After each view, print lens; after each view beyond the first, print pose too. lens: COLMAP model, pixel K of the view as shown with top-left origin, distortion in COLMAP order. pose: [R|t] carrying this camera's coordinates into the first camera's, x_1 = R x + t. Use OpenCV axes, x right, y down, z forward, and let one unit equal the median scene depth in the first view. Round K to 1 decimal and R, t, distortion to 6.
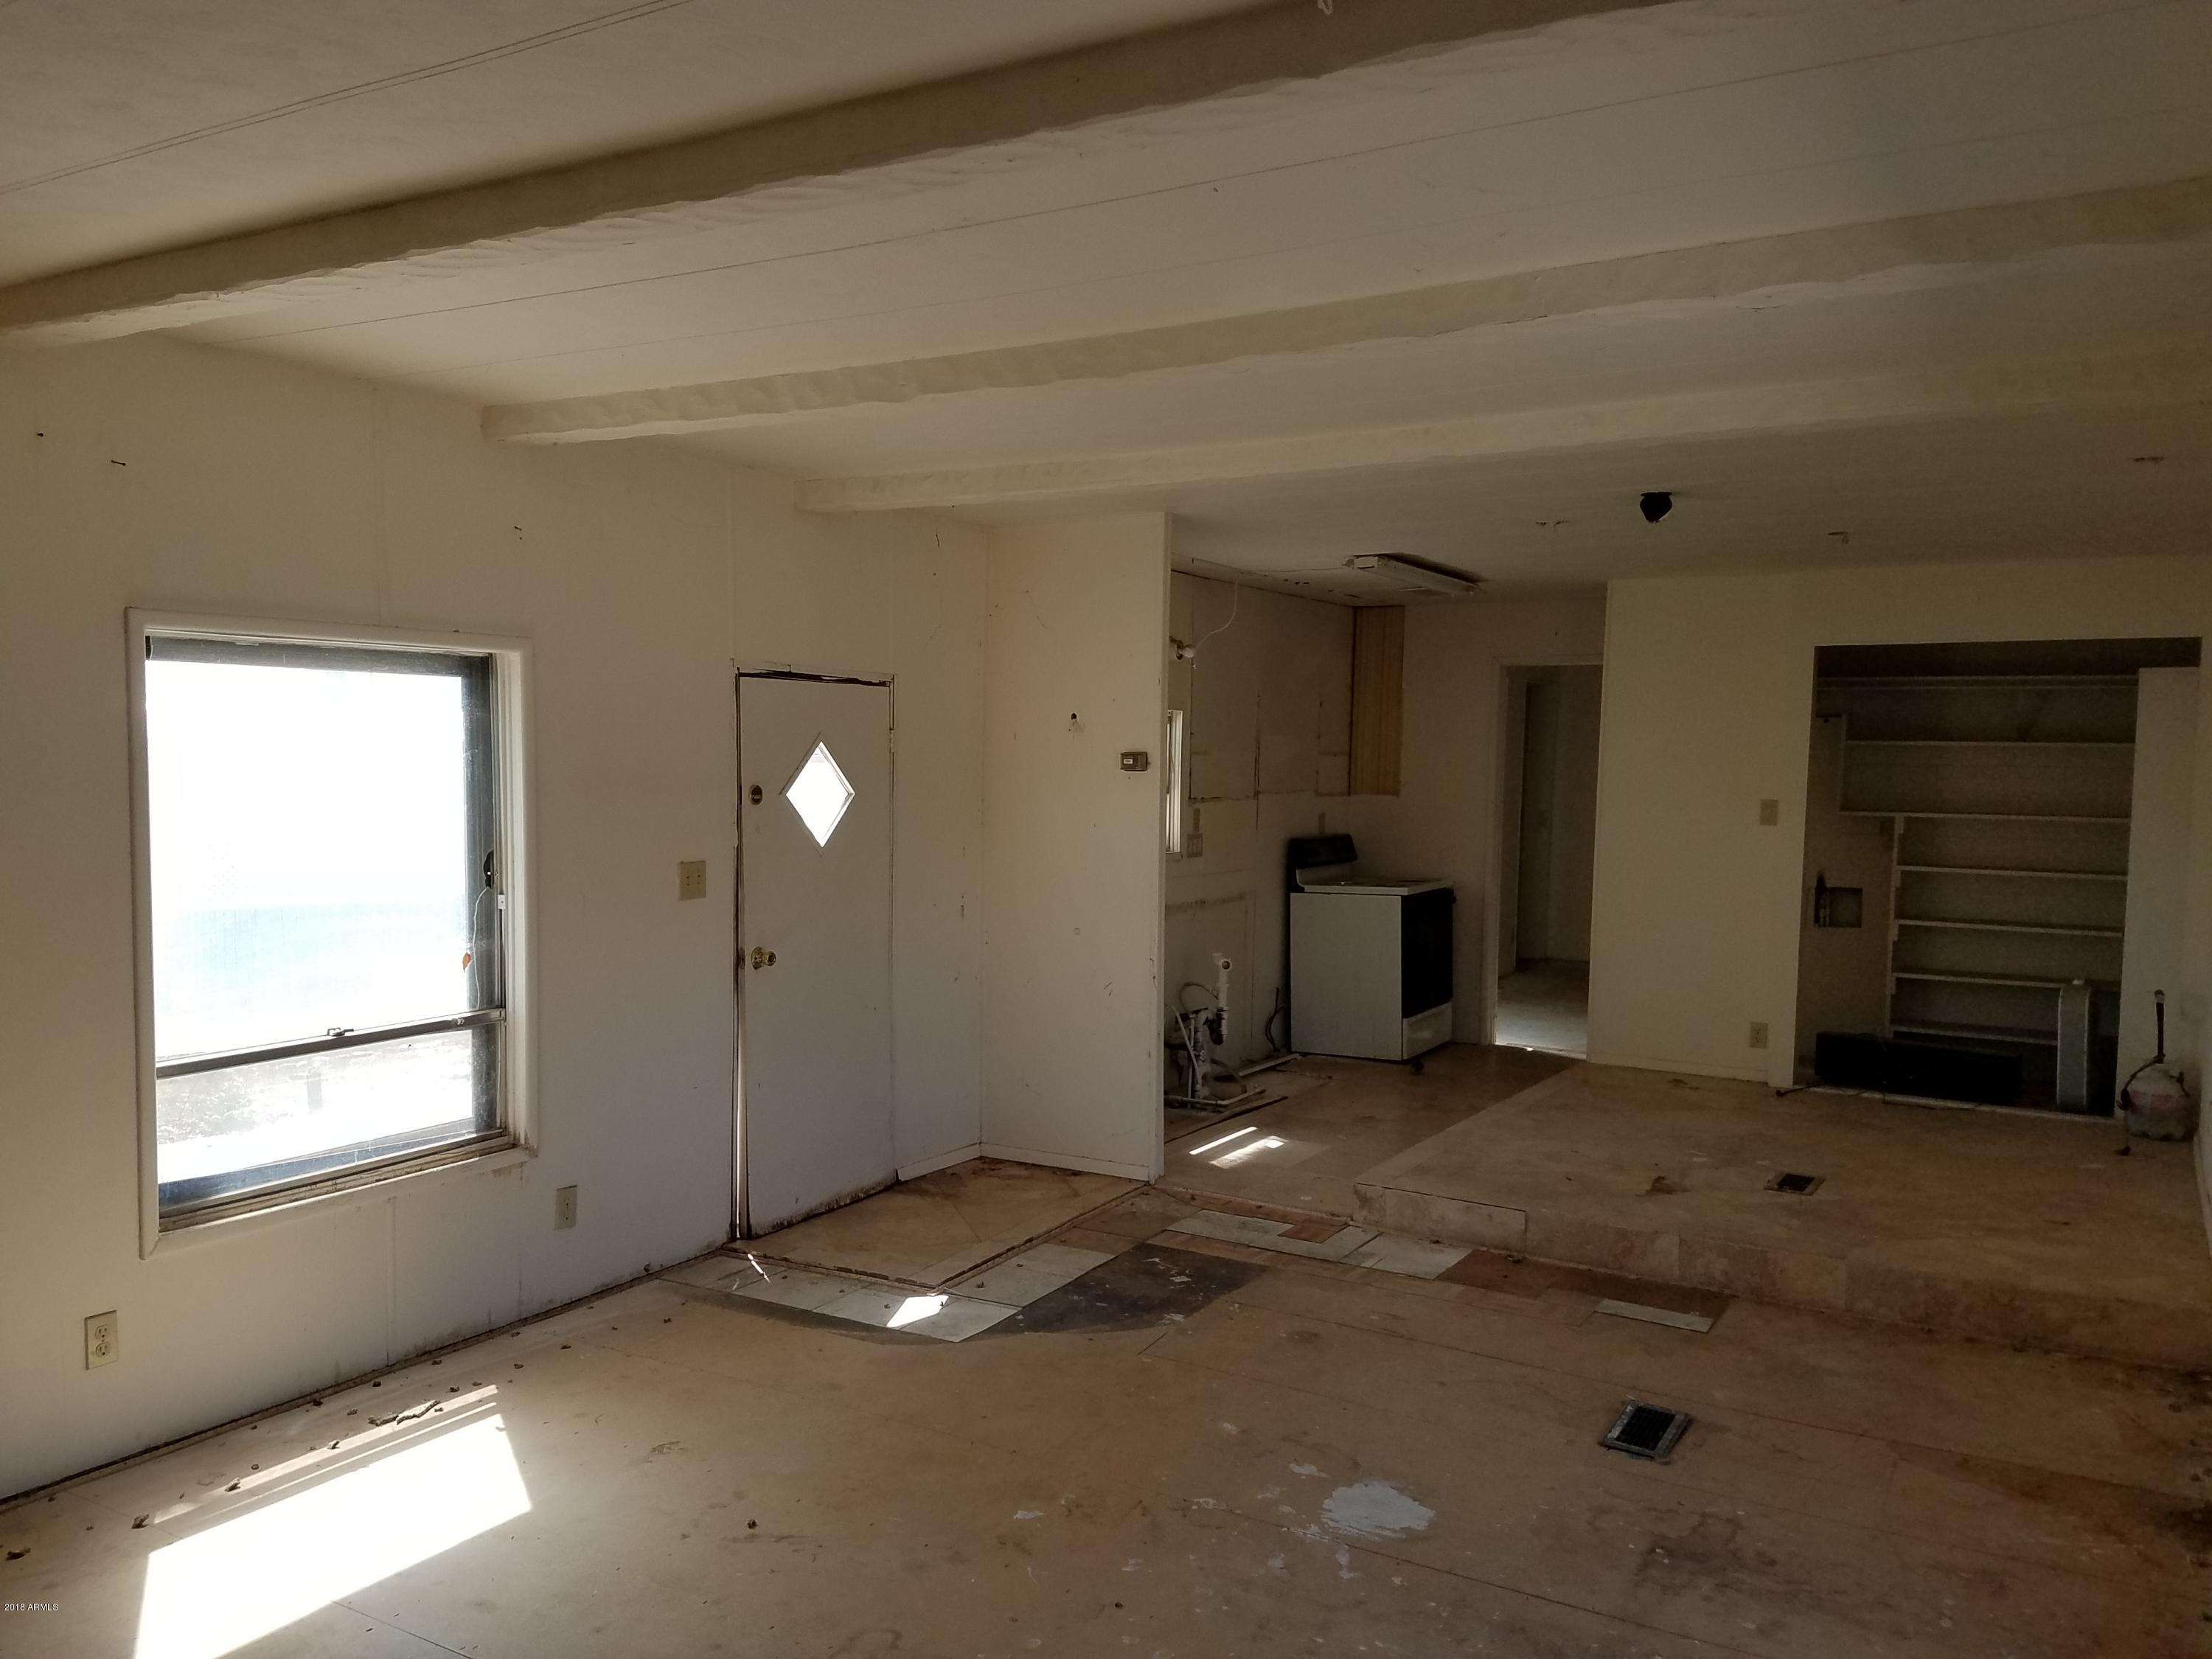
lens RADIAL K [[1699.9, 0, 1040.9], [0, 1699.9, 864.8], [0, 0, 1]] dist [0.246525, -0.439123]
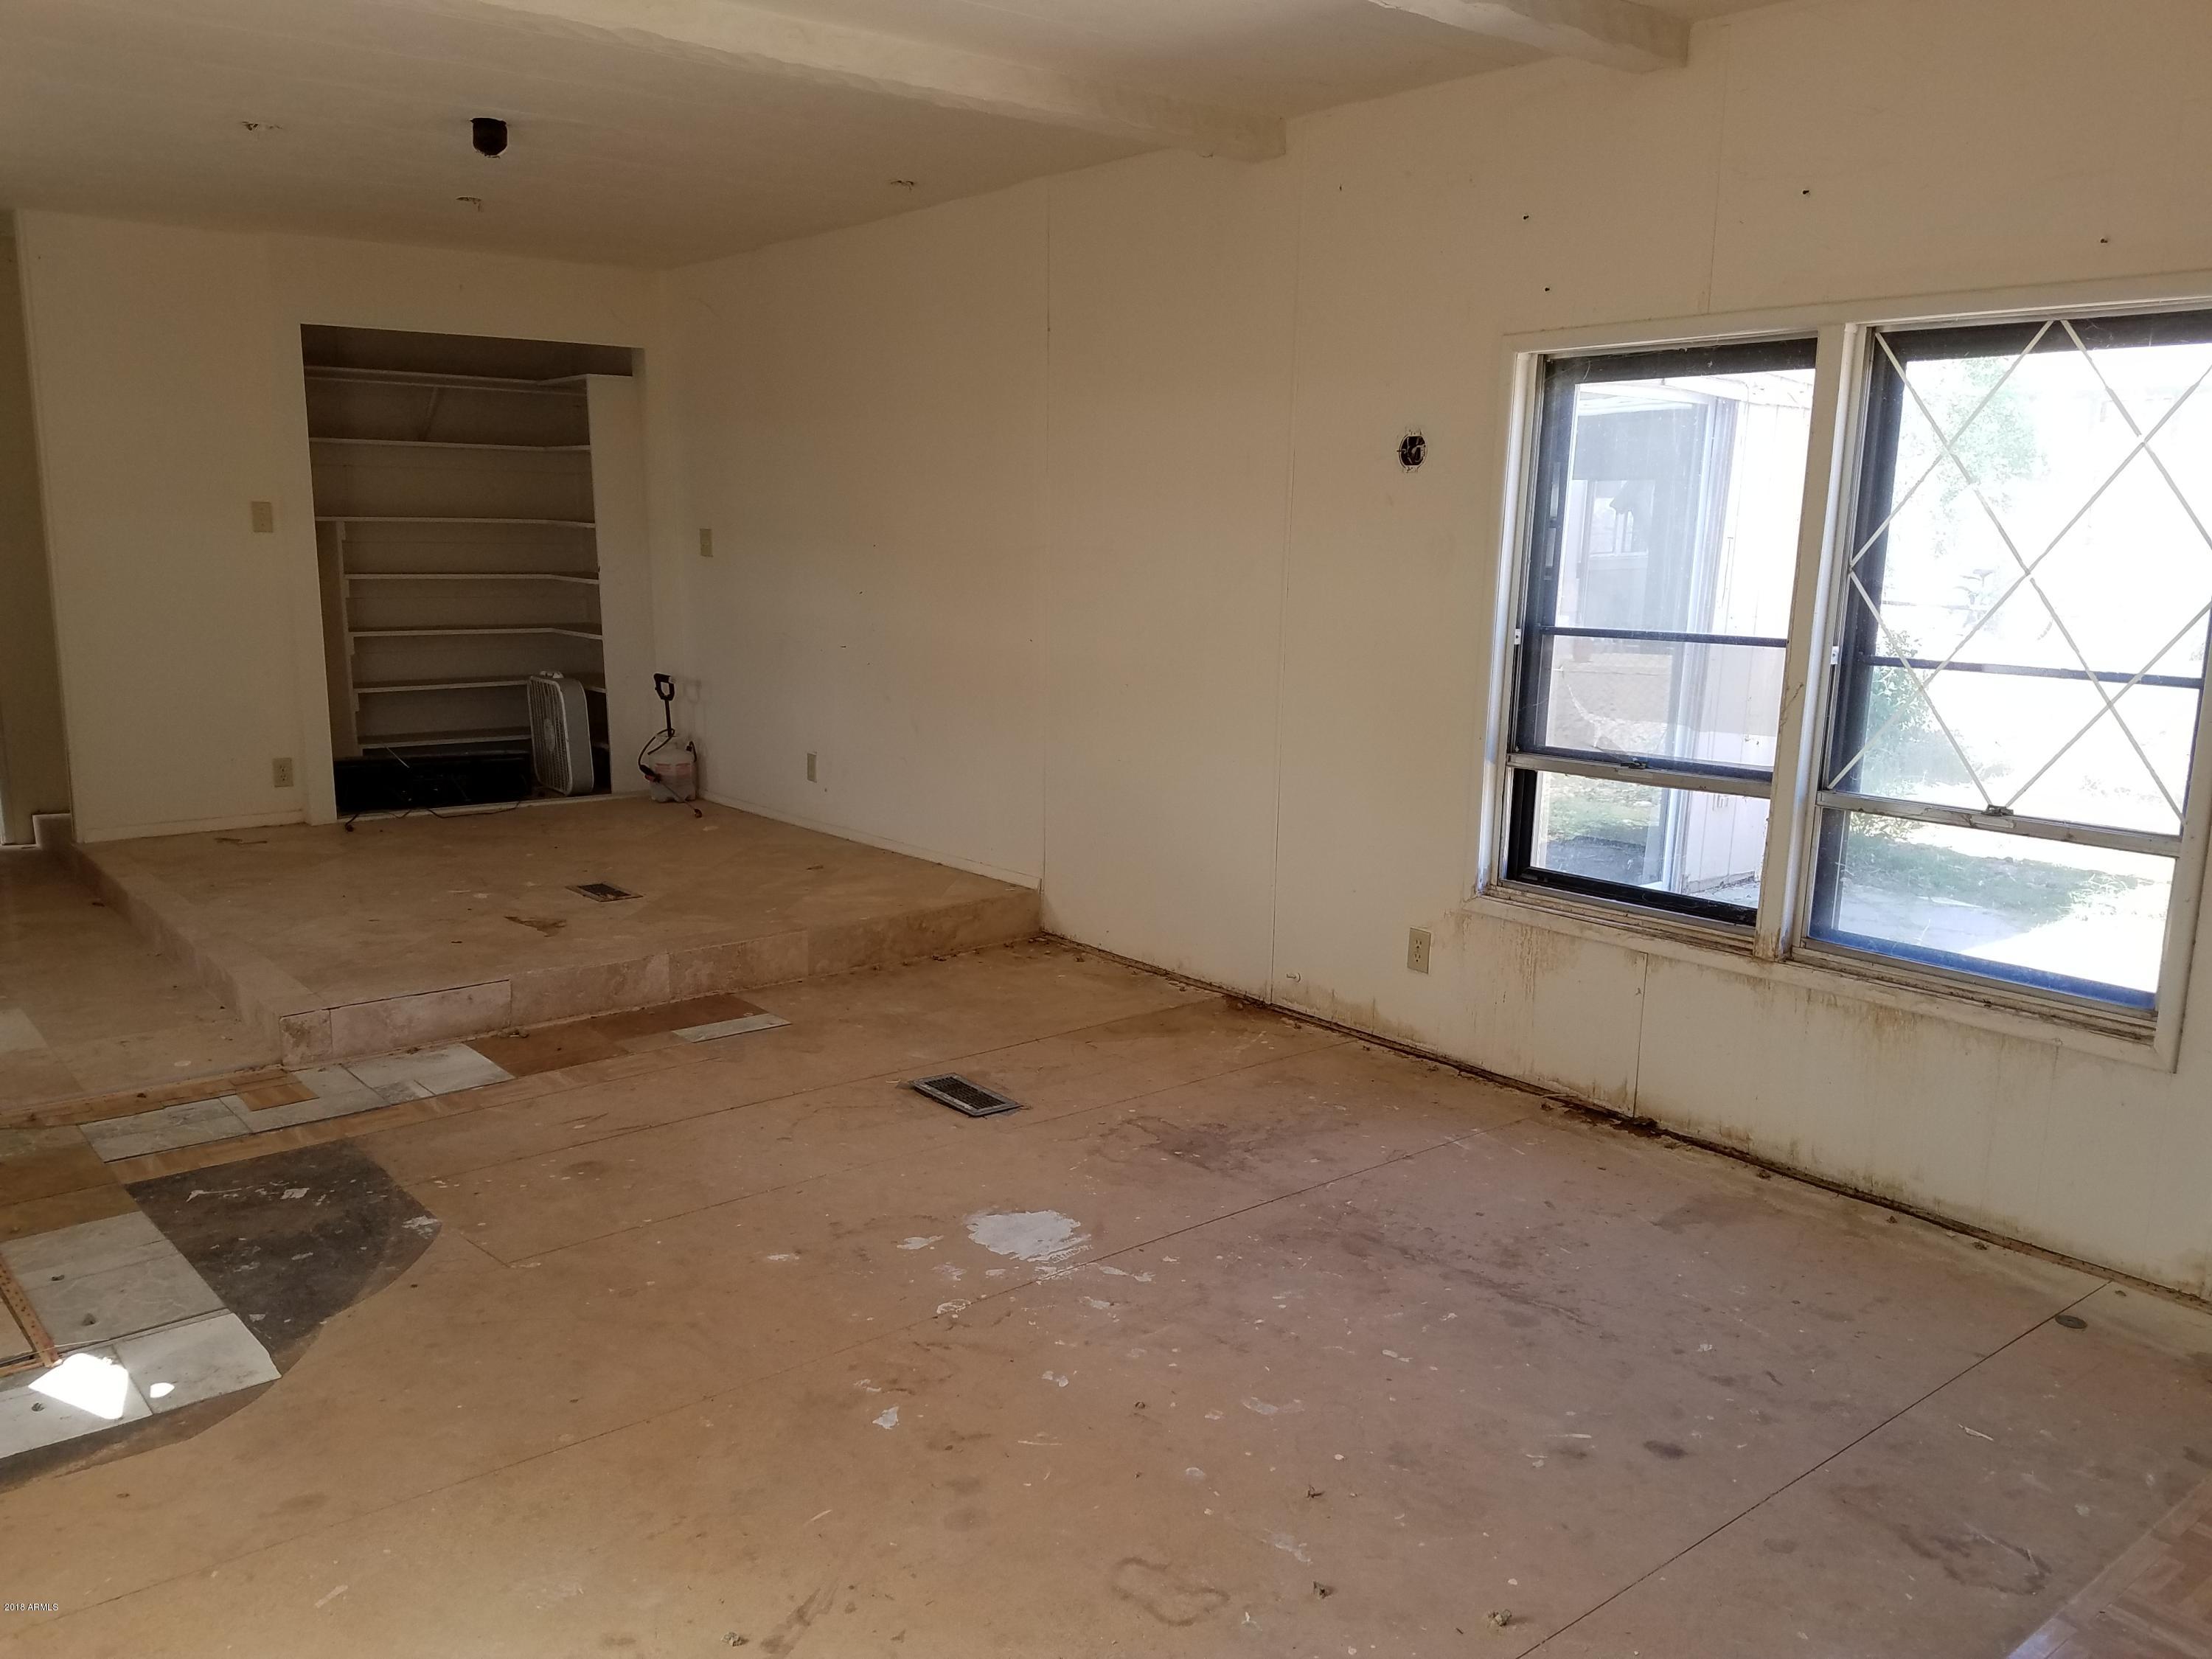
lens RADIAL K [[1717.4, 0, 1100.8], [0, 1717.4, 870.9], [0, 0, 1]] dist [0.289862, -0.513507]
pose [[0.319723, -0.199897, 0.926185, -0.403396], [0.056681, 0.979777, 0.191897, -0.005642], [-0.945814, -0.008857, 0.324587, 0.408879]]
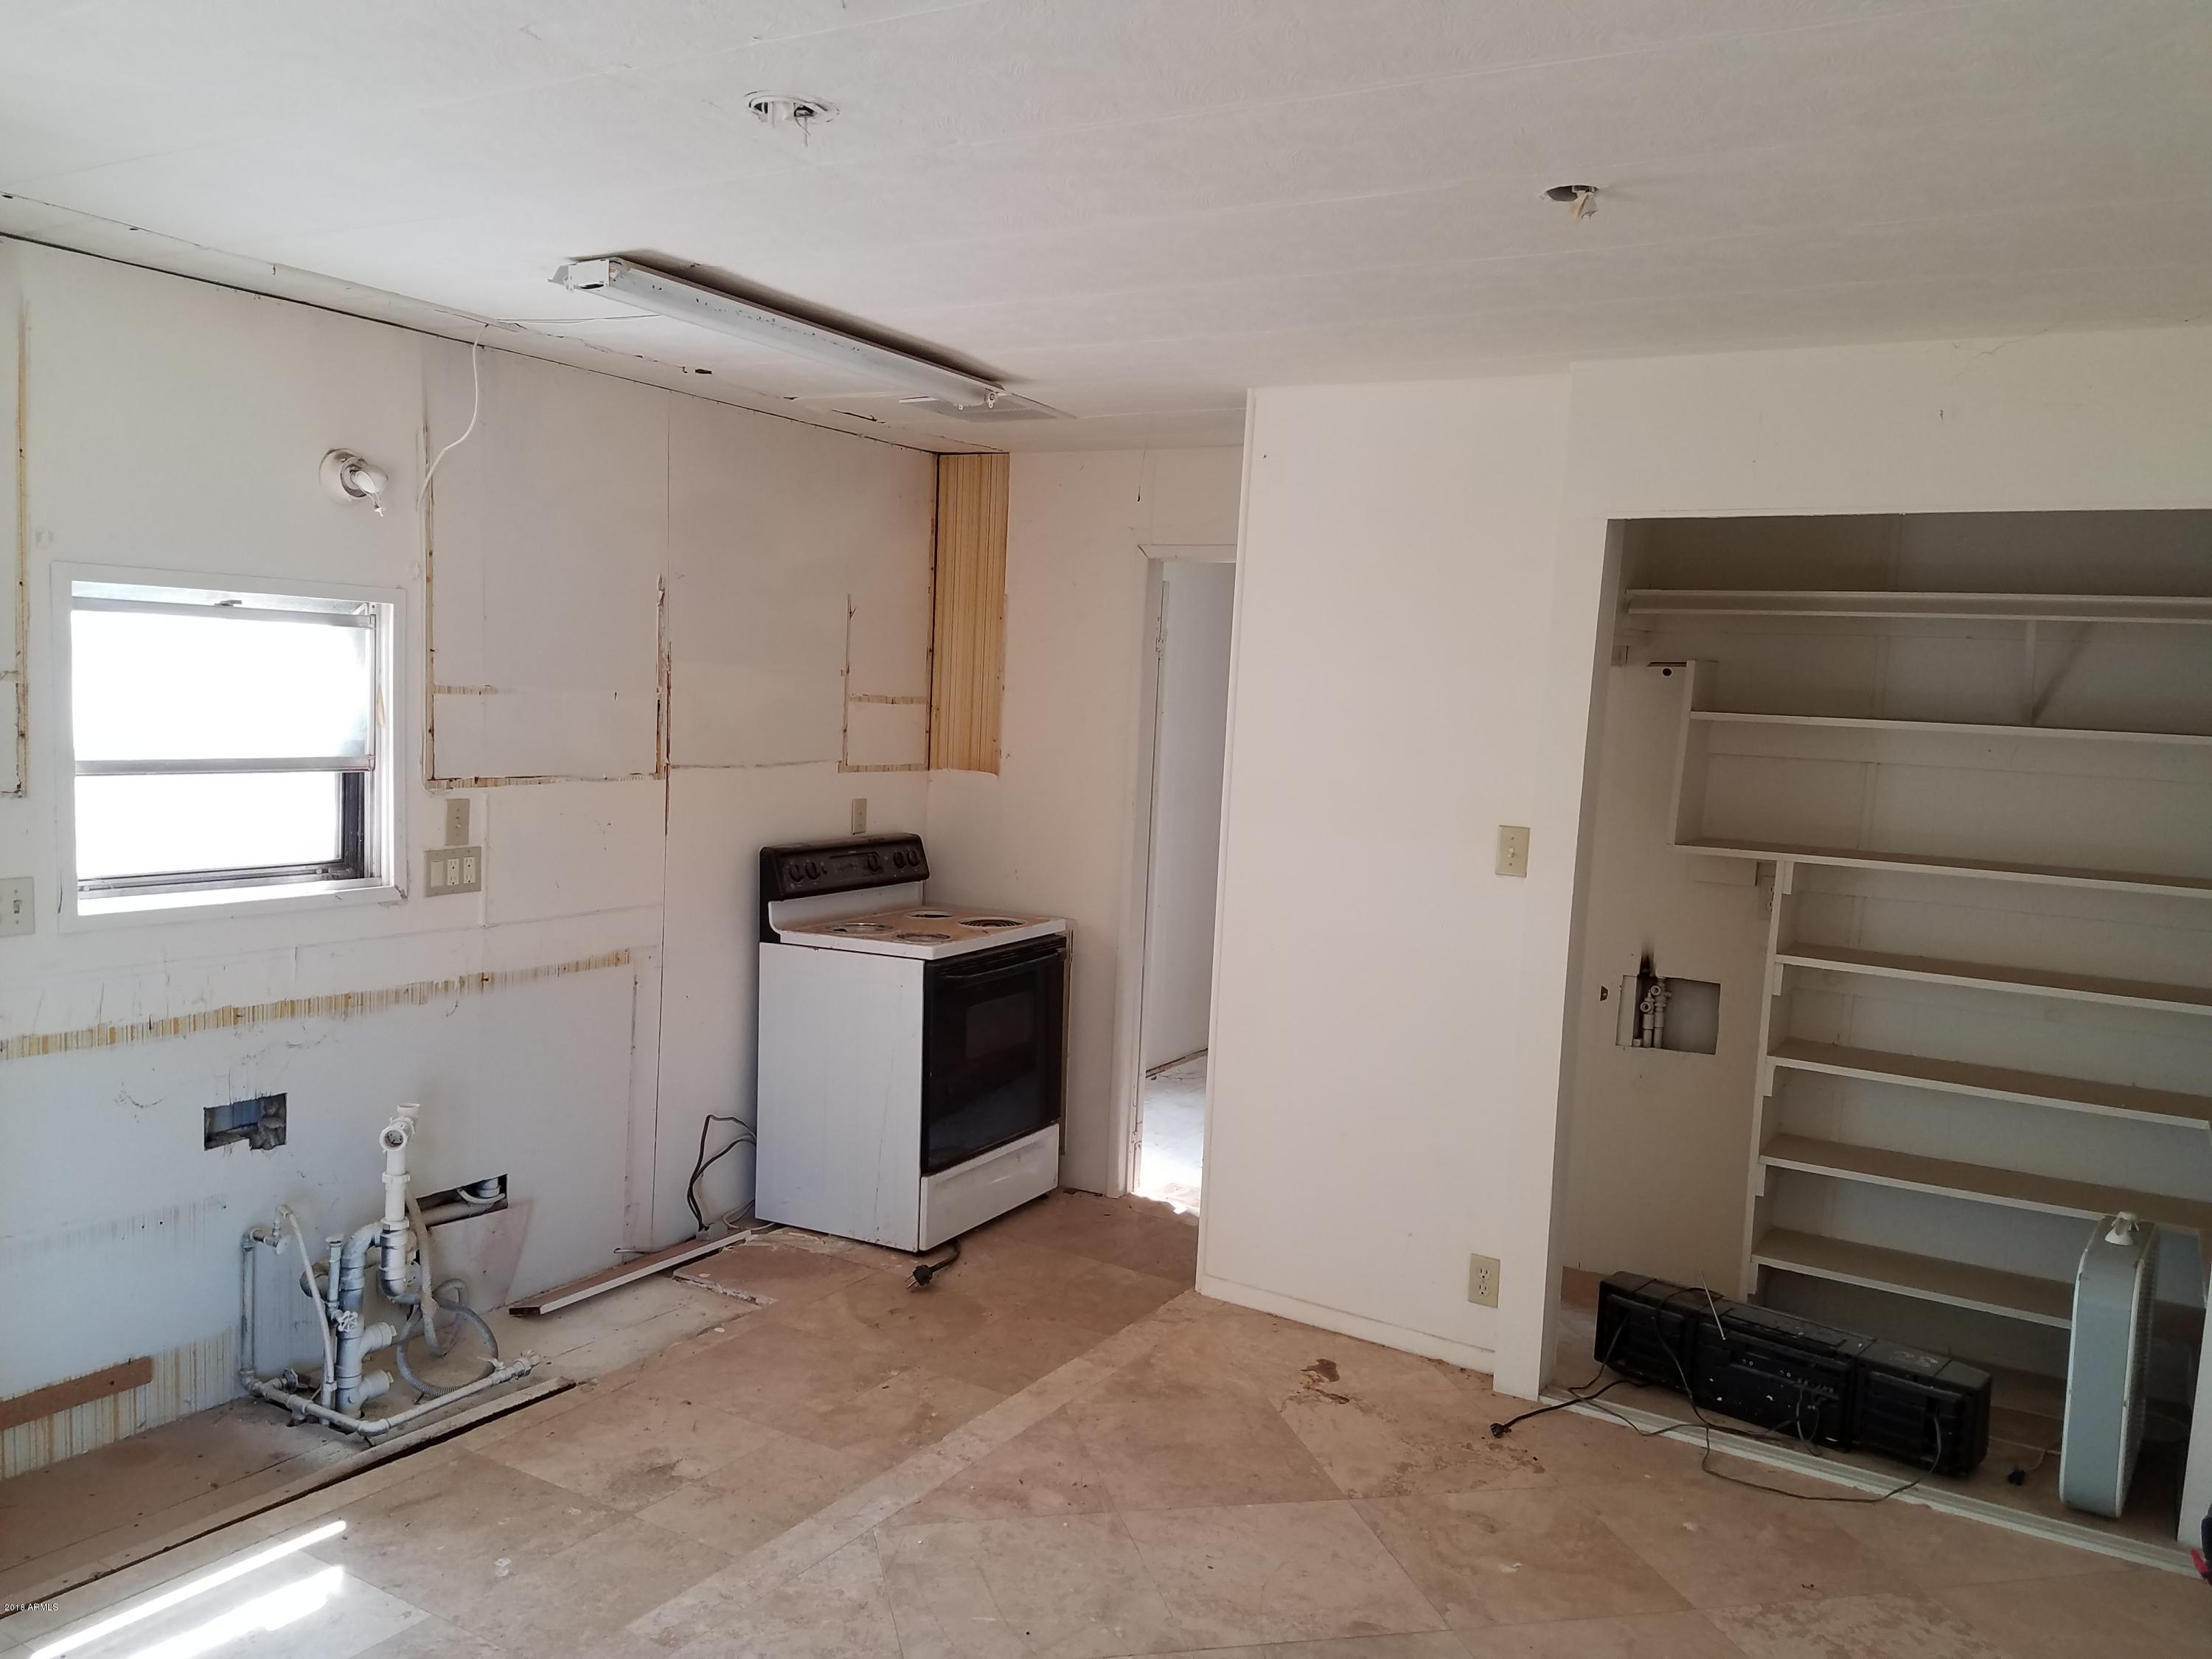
lens RADIAL K [[1593.3, 0, 1106.0], [0, 1593.3, 829.5], [0, 0, 1]] dist [0.229504, -0.371496]
pose [[0.999453, 0.032254, -0.007325, 0.391003], [-0.032035, 0.999088, 0.028216, -0.059301], [0.008229, -0.027966, 0.999575, 0.689573]]
